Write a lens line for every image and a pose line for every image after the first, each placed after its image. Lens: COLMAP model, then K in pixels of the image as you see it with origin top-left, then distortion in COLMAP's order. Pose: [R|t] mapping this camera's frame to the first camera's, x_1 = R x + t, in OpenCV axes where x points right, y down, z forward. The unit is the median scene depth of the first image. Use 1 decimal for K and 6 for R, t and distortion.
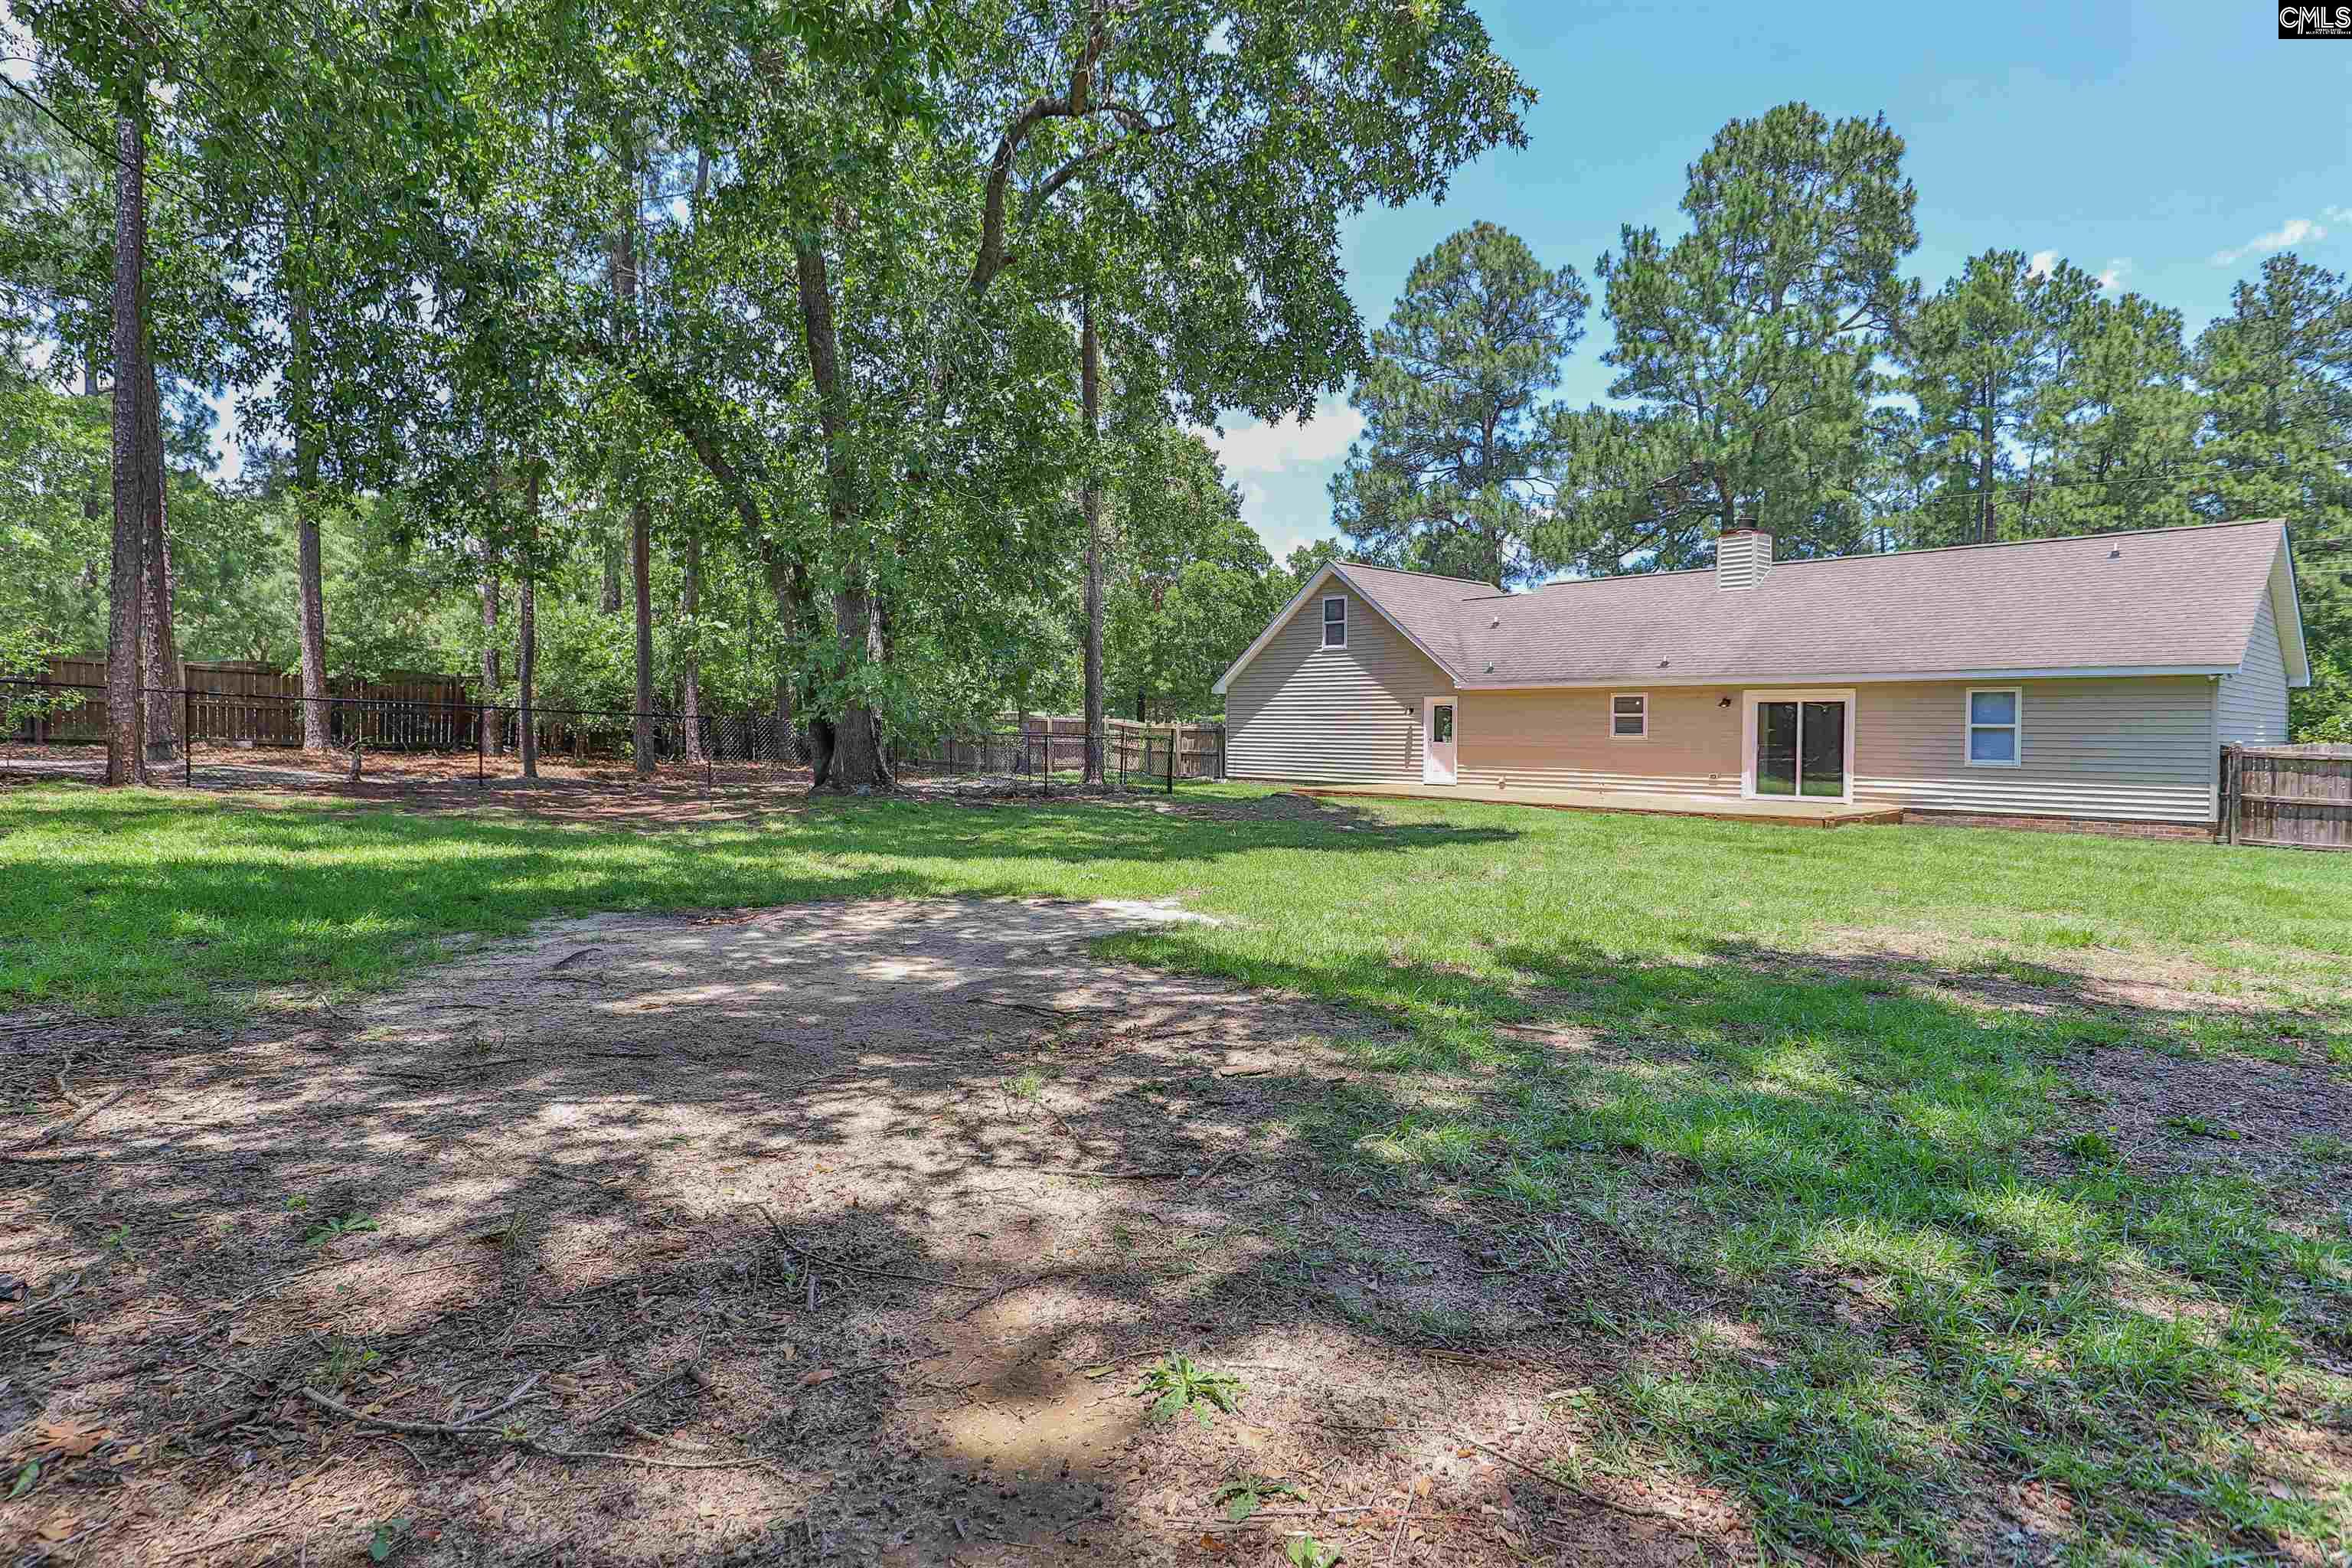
lens RADIAL K [[1258.8, 0, 1168.7], [0, 1258.8, 769.9], [0, 0, 1]] dist [-0.012089, 0.001451]
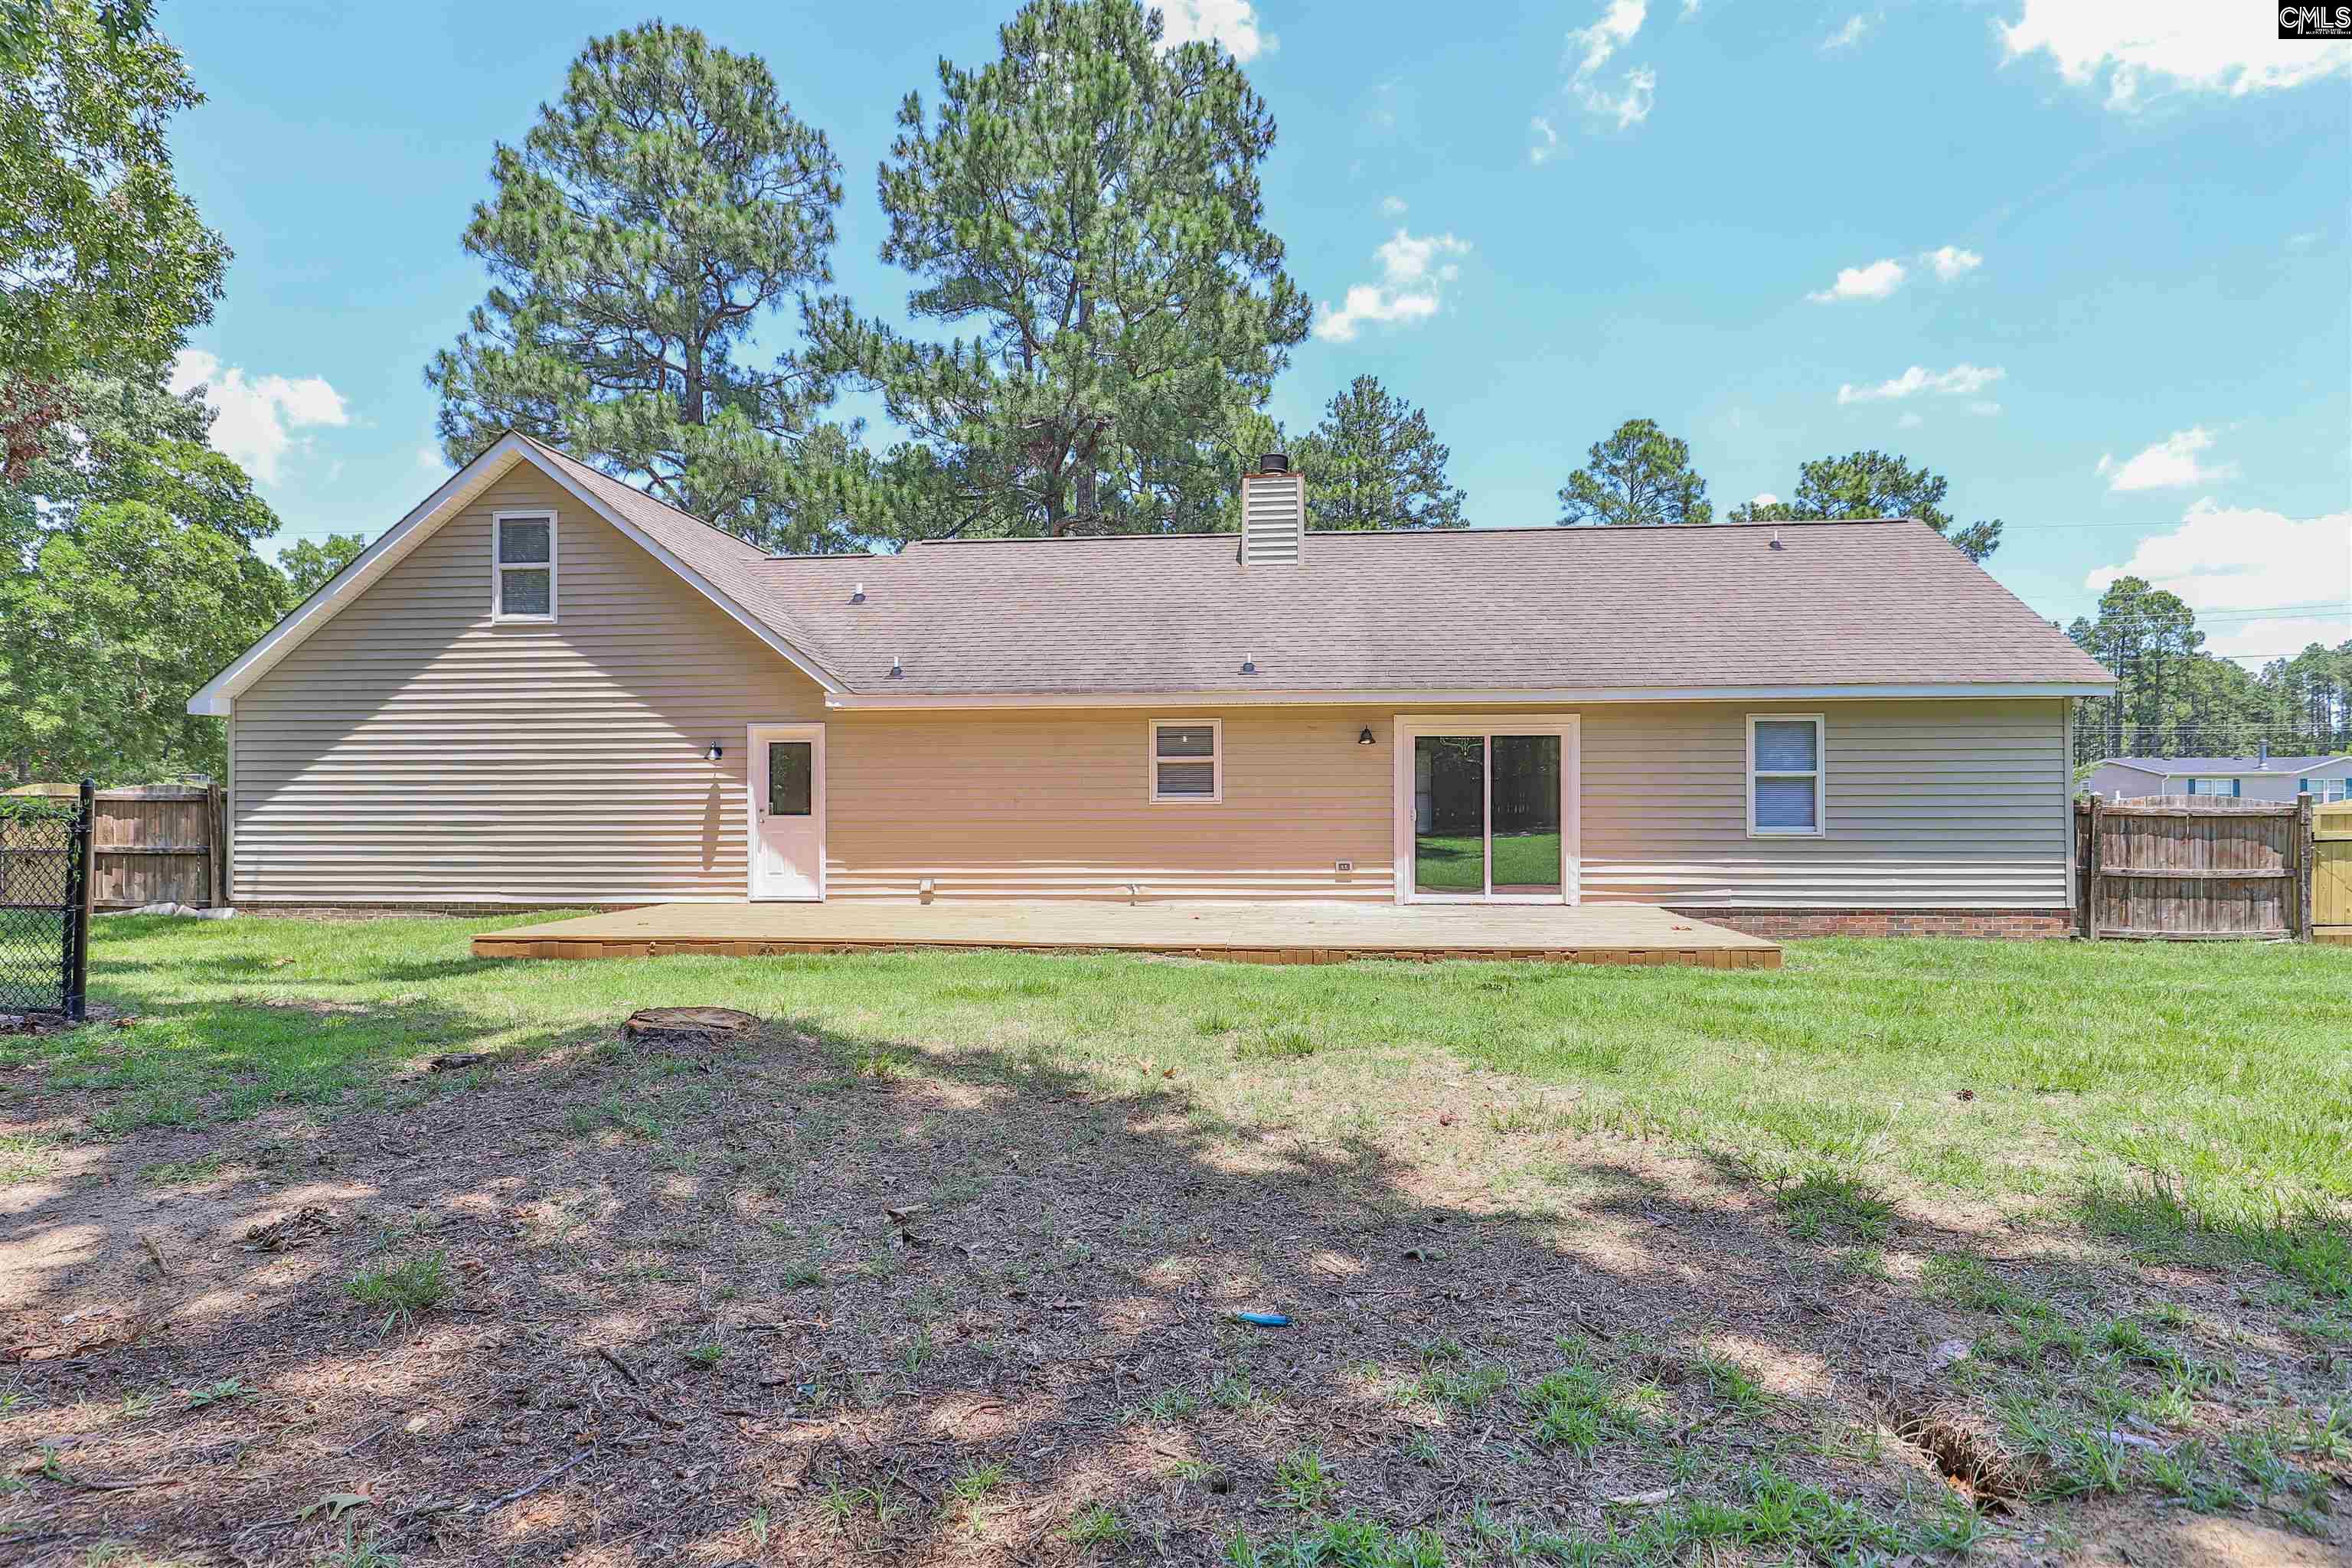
lens RADIAL K [[1258.8, 0, 1180.7], [0, 1258.8, 802.1], [0, 0, 1]] dist [-0.012089, 0.001451]
pose [[0.739698, -0.005483, 0.672917, -0.004892], [0.030354, 0.999221, -0.025225, -0.011954], [-0.672254, 0.039084, 0.739288, 0.630142]]
